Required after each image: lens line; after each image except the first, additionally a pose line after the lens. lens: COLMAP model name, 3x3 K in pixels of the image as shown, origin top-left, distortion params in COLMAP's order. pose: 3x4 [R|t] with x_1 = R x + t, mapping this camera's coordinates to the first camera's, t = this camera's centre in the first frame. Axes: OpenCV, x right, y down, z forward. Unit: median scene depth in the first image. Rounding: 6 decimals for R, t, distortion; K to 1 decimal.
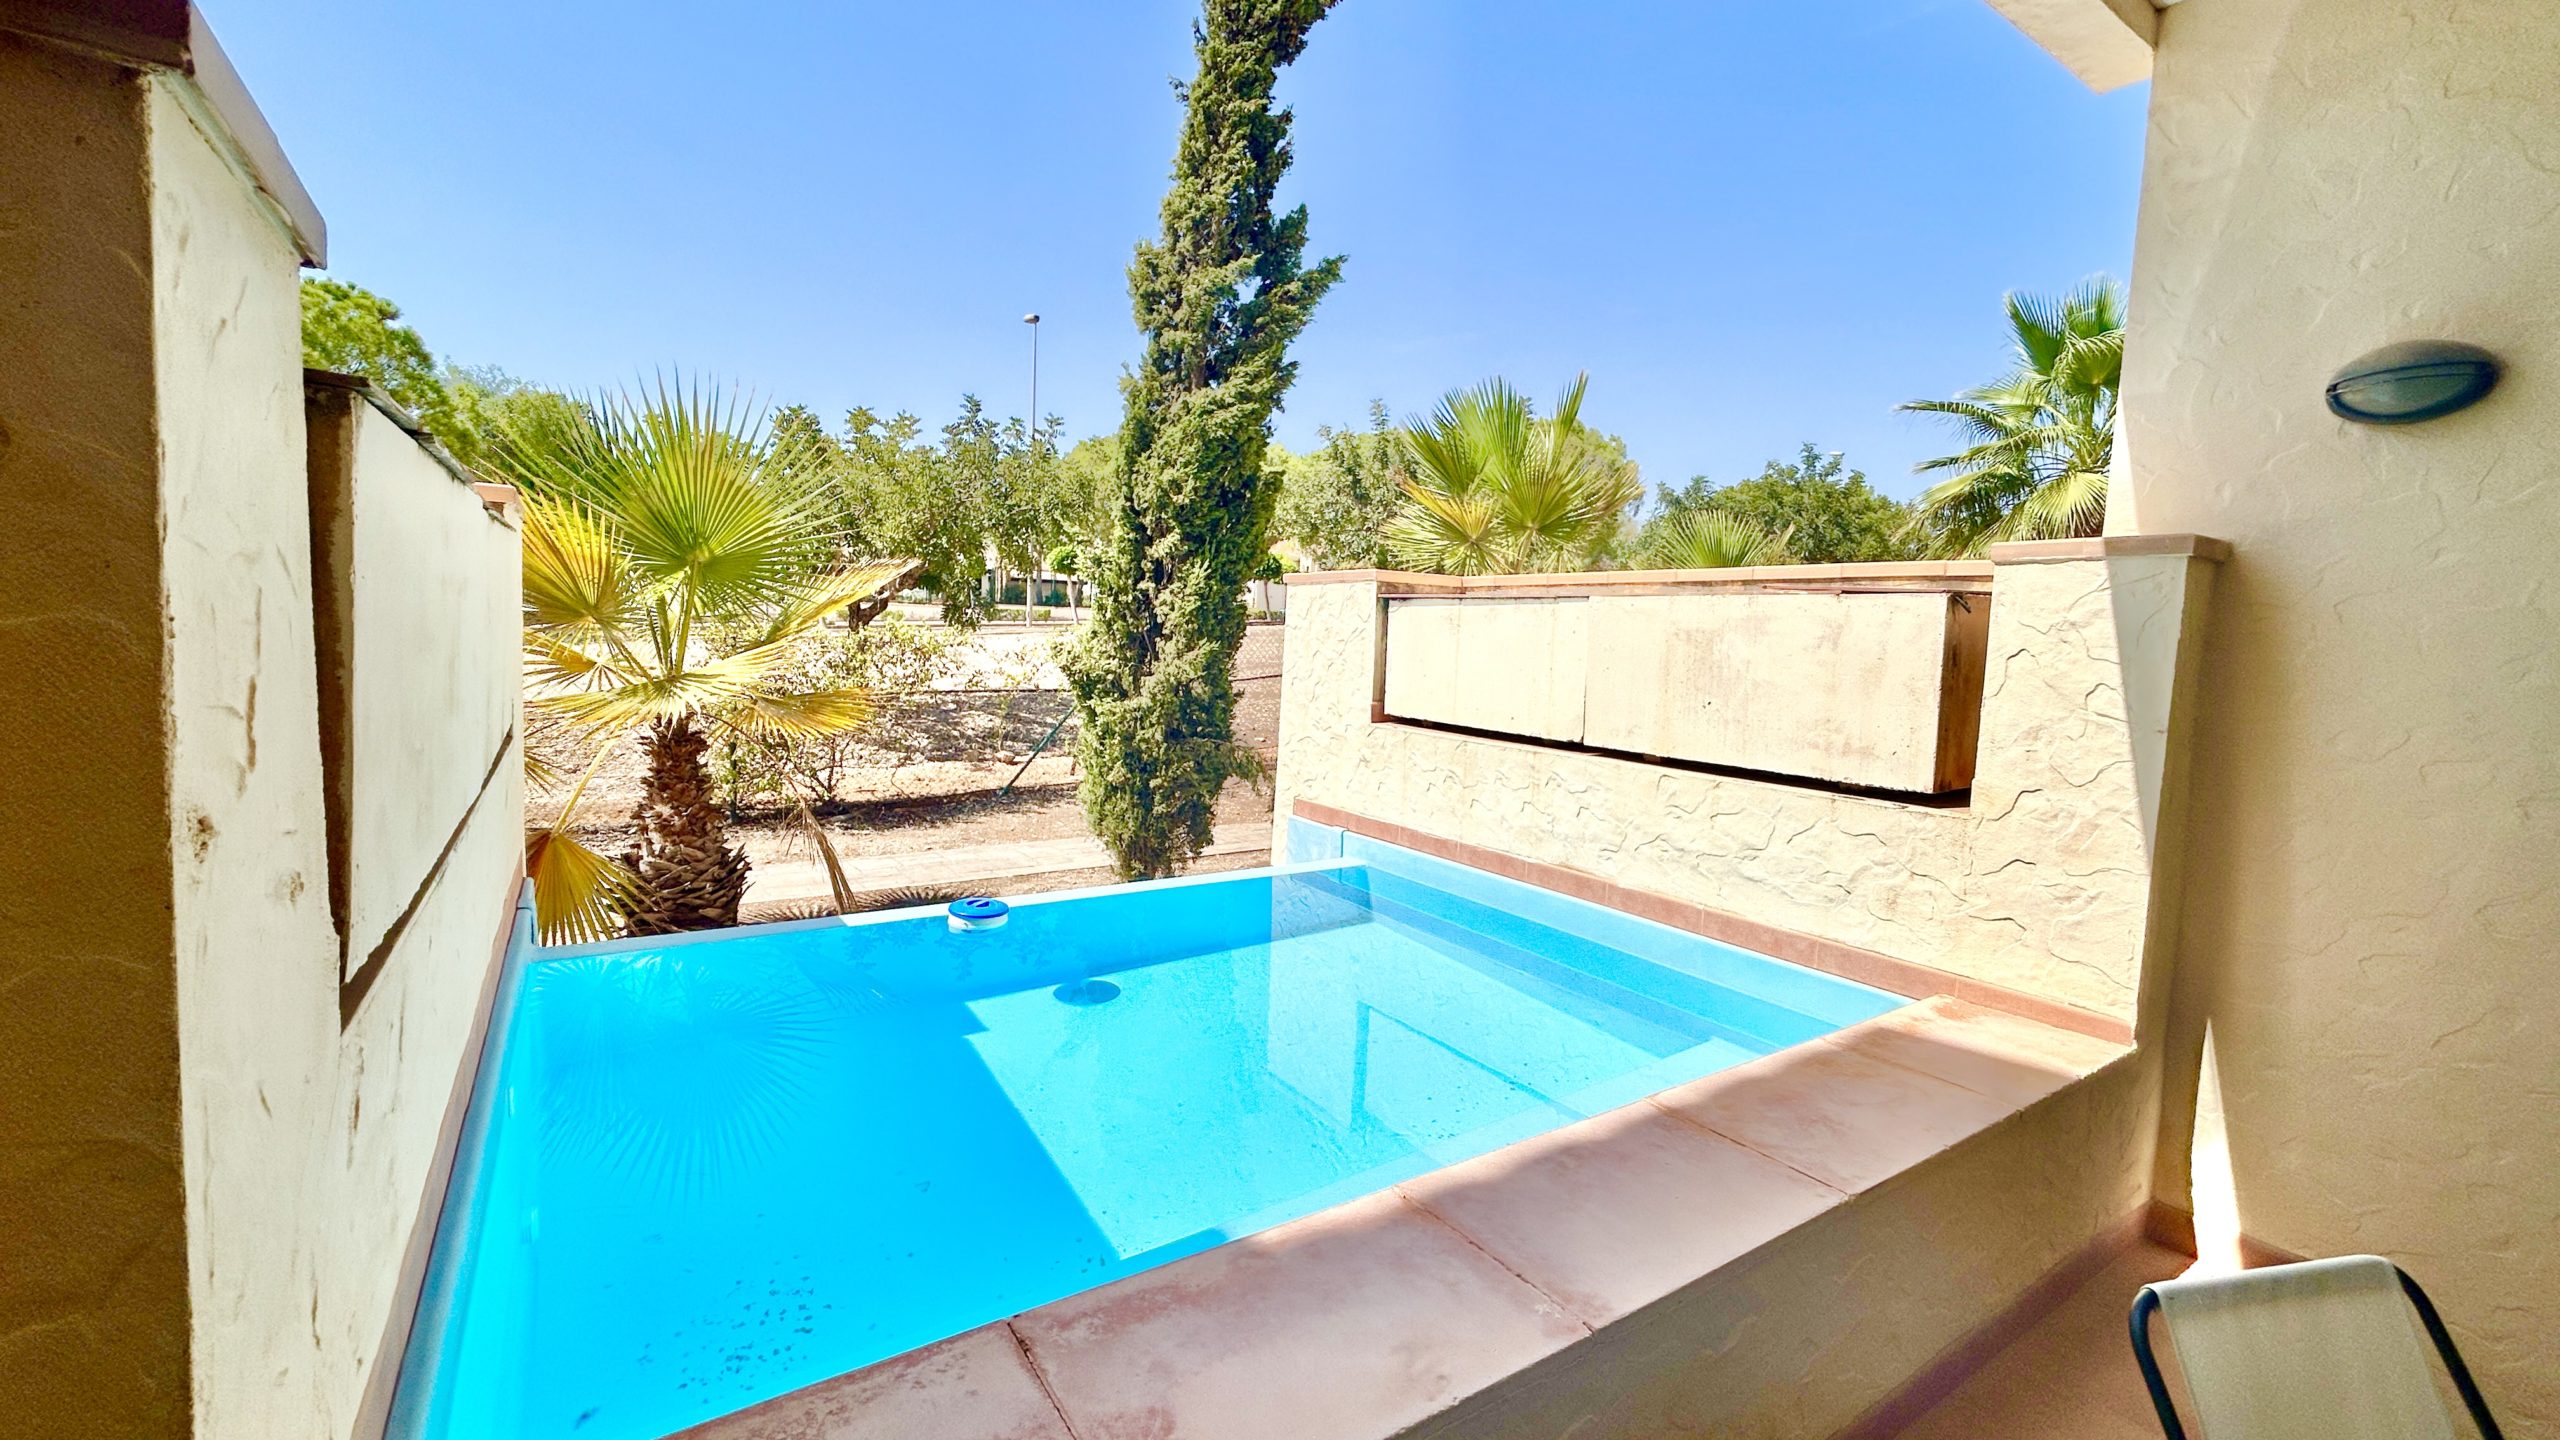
lens RADIAL K [[1035.2, 0, 1280.7], [0, 1035.2, 716.1], [0, 0, 1]] dist [0.003161, -0.000146]
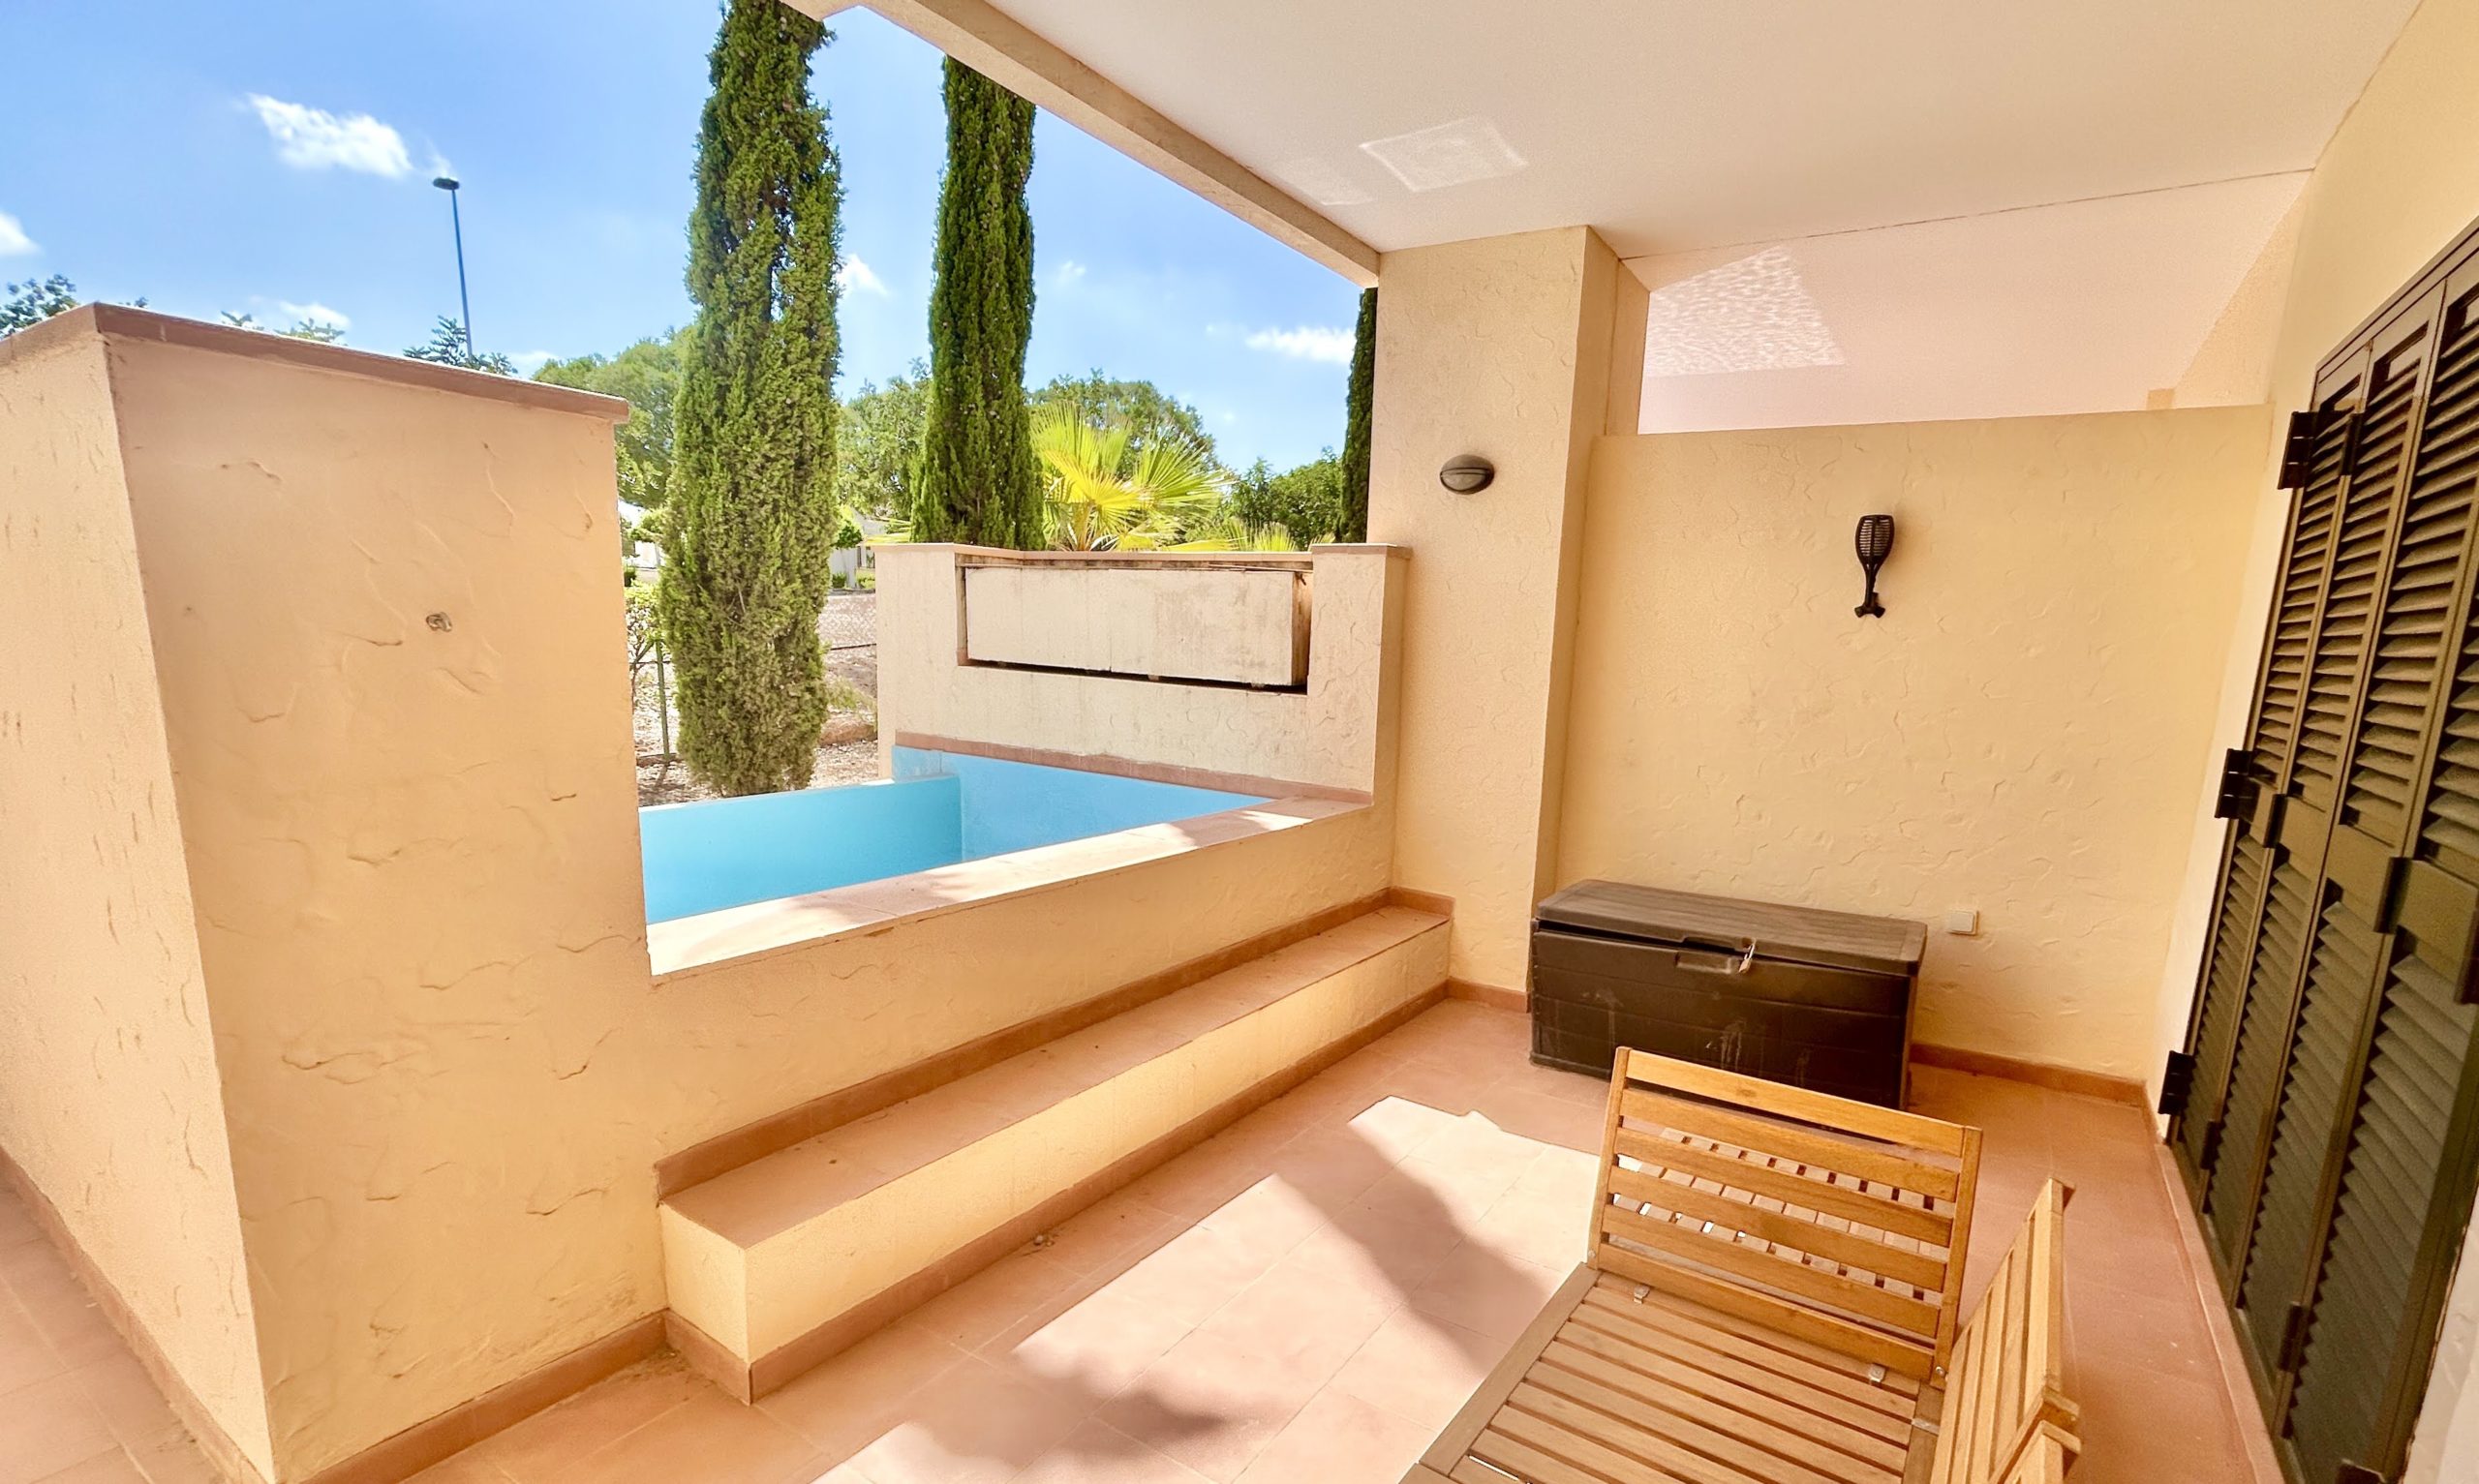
lens RADIAL K [[1086.7, 0, 1350.7], [0, 1086.7, 812.0], [0, 0, 1]] dist [0.019643, 0.000021]
pose [[0.906873, -0.072351, 0.415146, -0.037620], [0.028317, 0.993387, 0.111266, 0.042113], [-0.420451, -0.089149, 0.902925, -0.373156]]
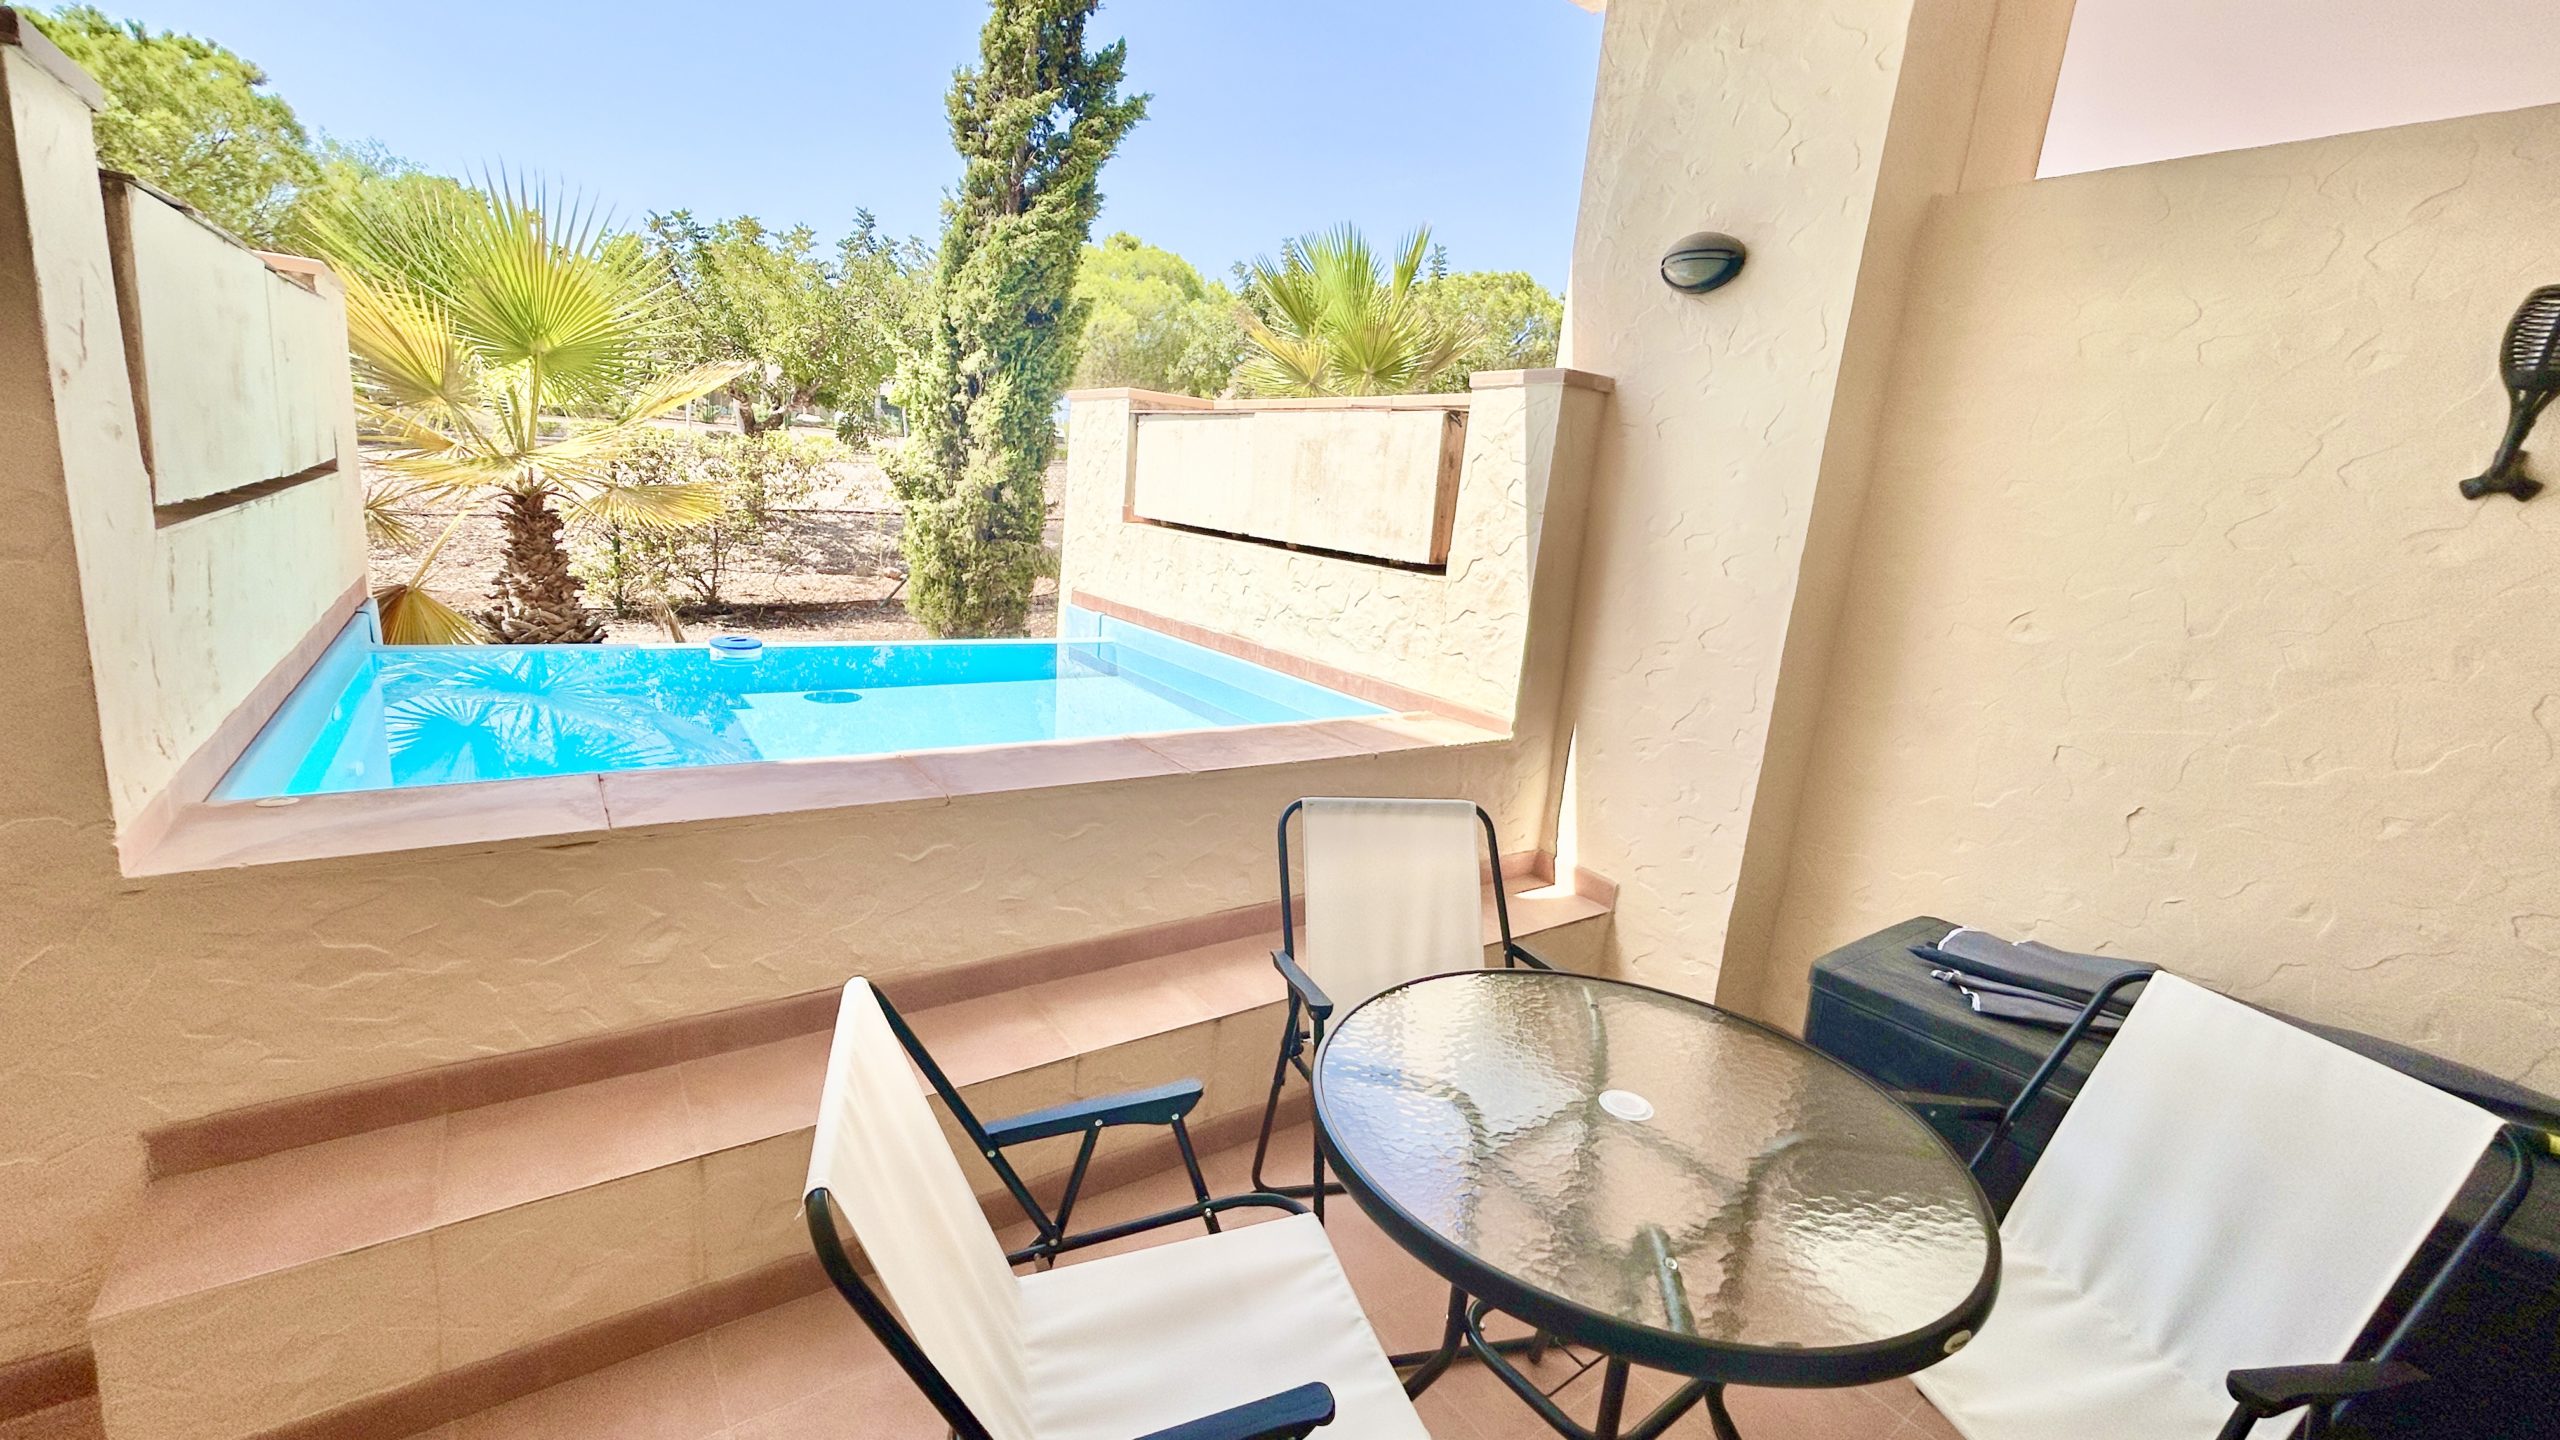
lens RADIAL K [[1035.2, 0, 1275.6], [0, 1035.2, 713.4], [0, 0, 1]] dist [0.003161, -0.000146]
pose [[0.998201, 0.041200, 0.043566, 0.183758], [-0.046709, 0.989866, 0.134103, 0.046842], [-0.037599, -0.135896, 0.990009, -0.173365]]
